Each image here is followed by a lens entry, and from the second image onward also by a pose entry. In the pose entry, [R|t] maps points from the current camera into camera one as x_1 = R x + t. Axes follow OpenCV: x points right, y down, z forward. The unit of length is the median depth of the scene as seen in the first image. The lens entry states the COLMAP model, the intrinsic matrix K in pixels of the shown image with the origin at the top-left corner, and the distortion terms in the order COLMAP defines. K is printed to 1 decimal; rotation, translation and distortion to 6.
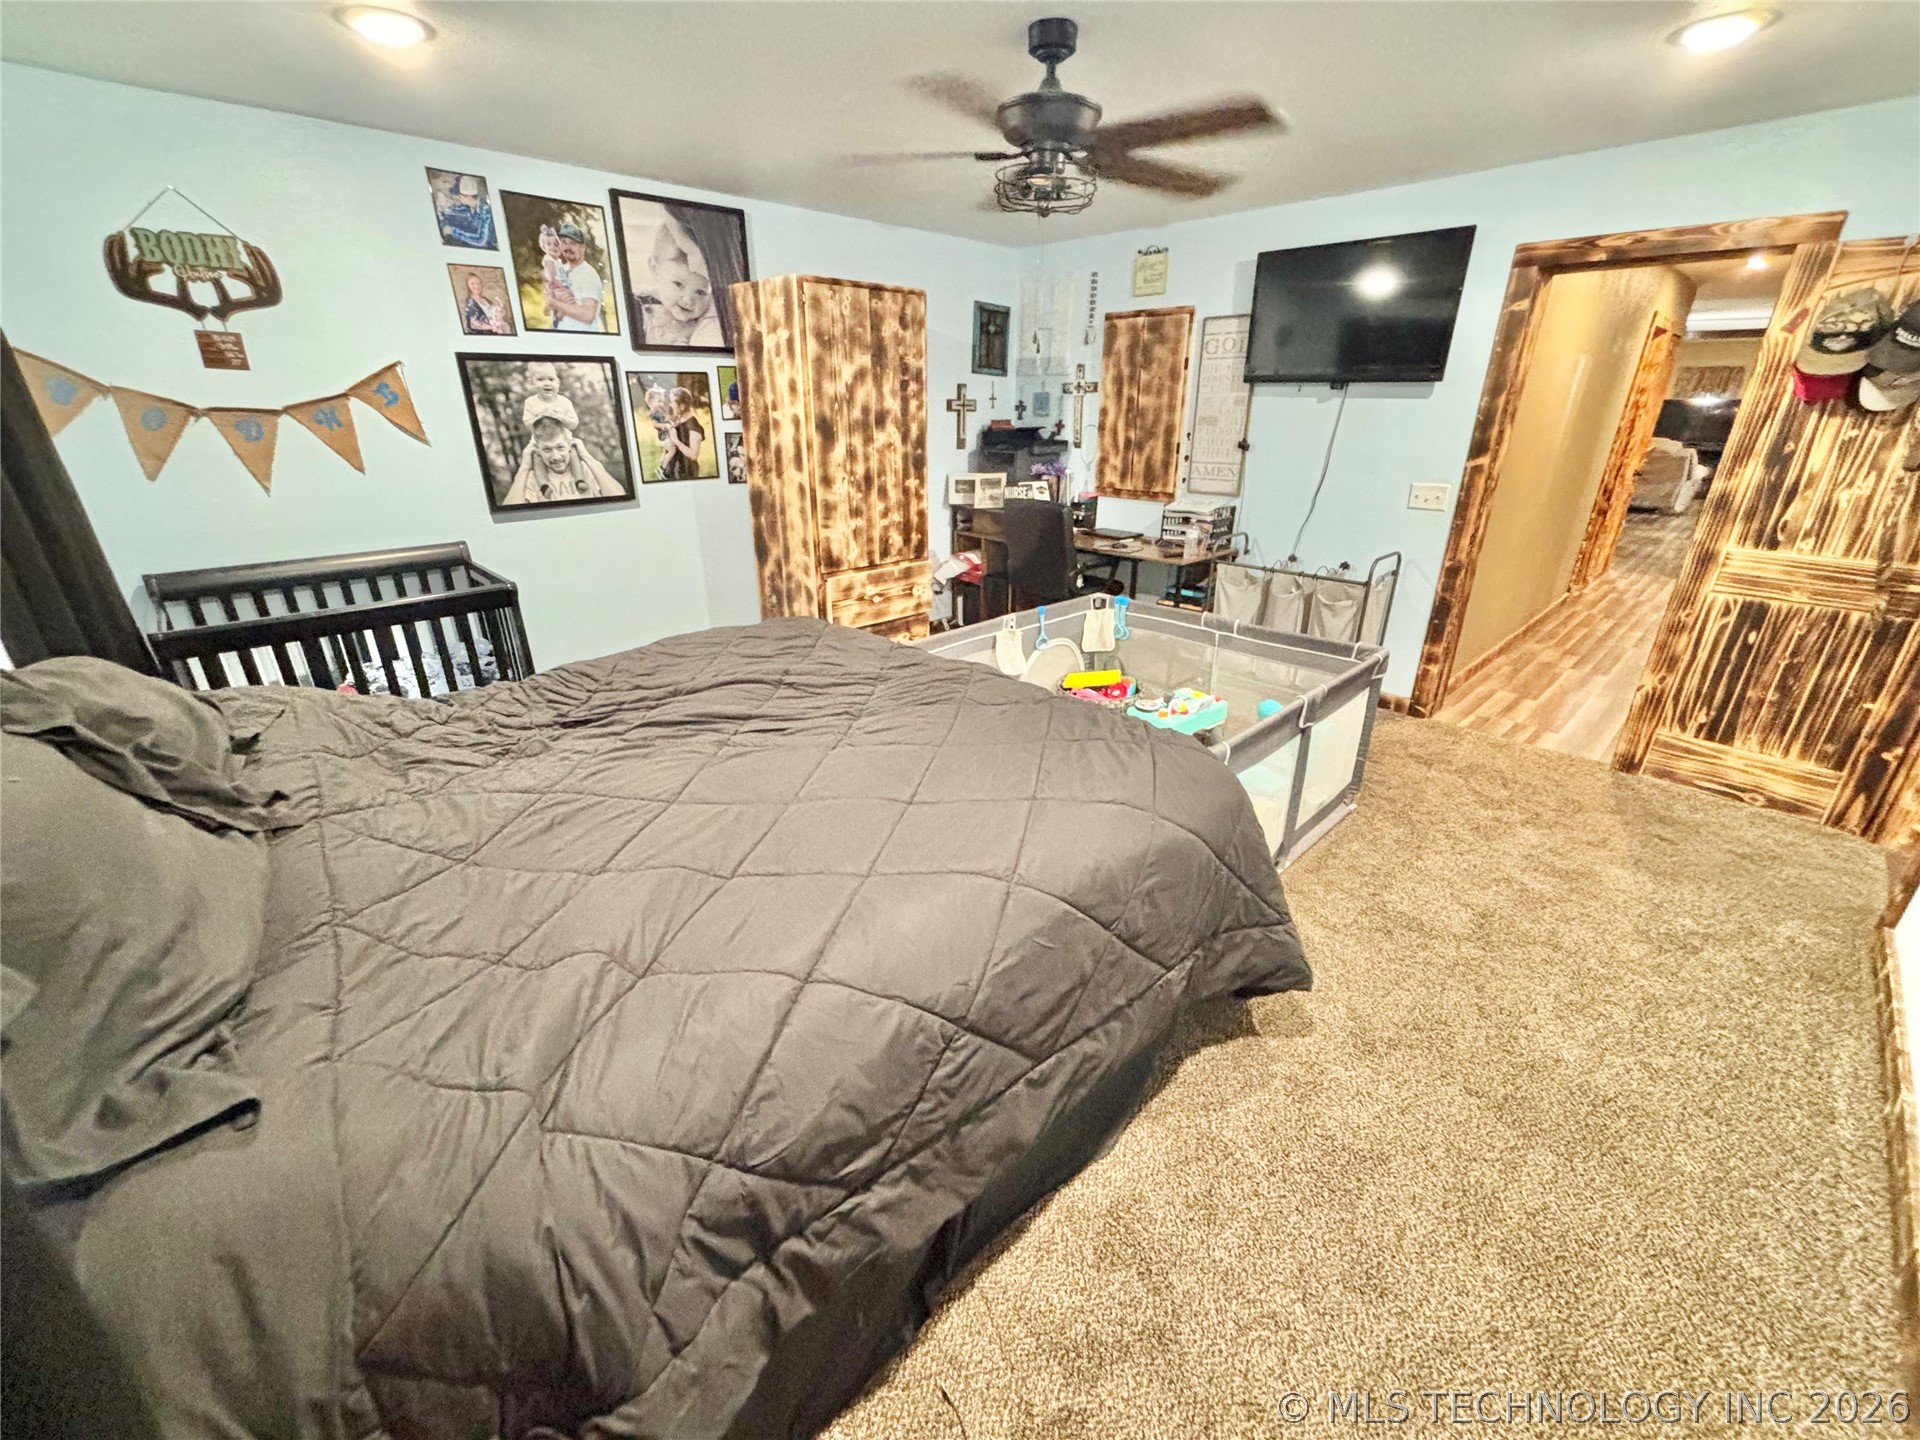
lens RADIAL K [[767.5, 0, 948.8], [0, 767.5, 707.6], [0, 0, 1]] dist [-0.004368, 0.000273]
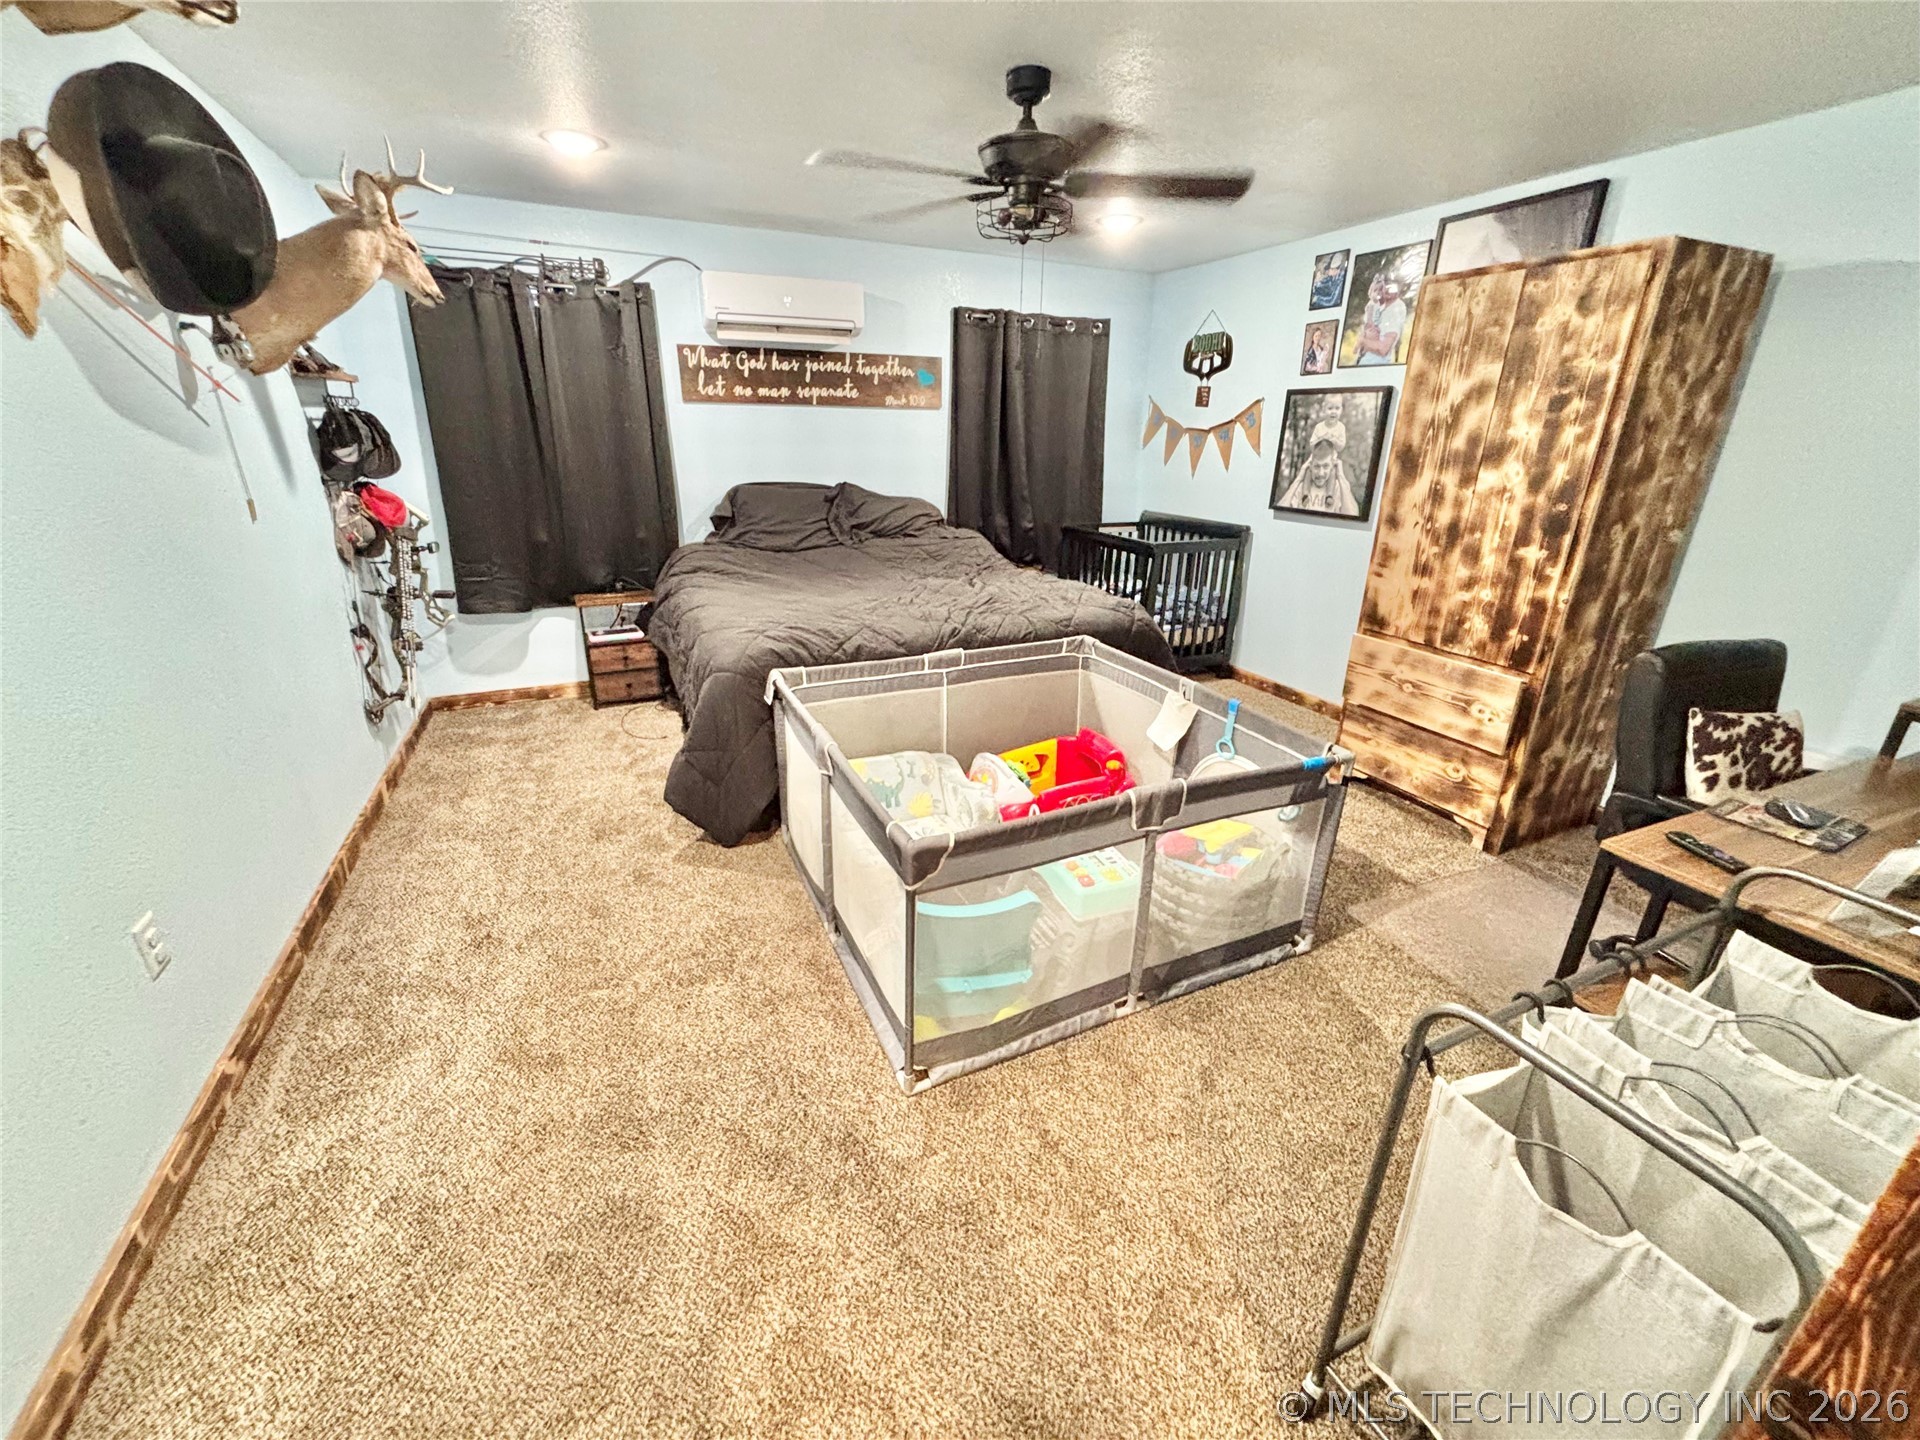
lens RADIAL K [[767.5, 0, 947.9], [0, 767.5, 723.8], [0, 0, 1]] dist [-0.004368, 0.000273]
pose [[-0.326628, 0.336869, -0.883082, 0.829903], [-0.368270, 0.815124, 0.447158, -0.320496], [0.870455, 0.471267, -0.142184, 0.826891]]
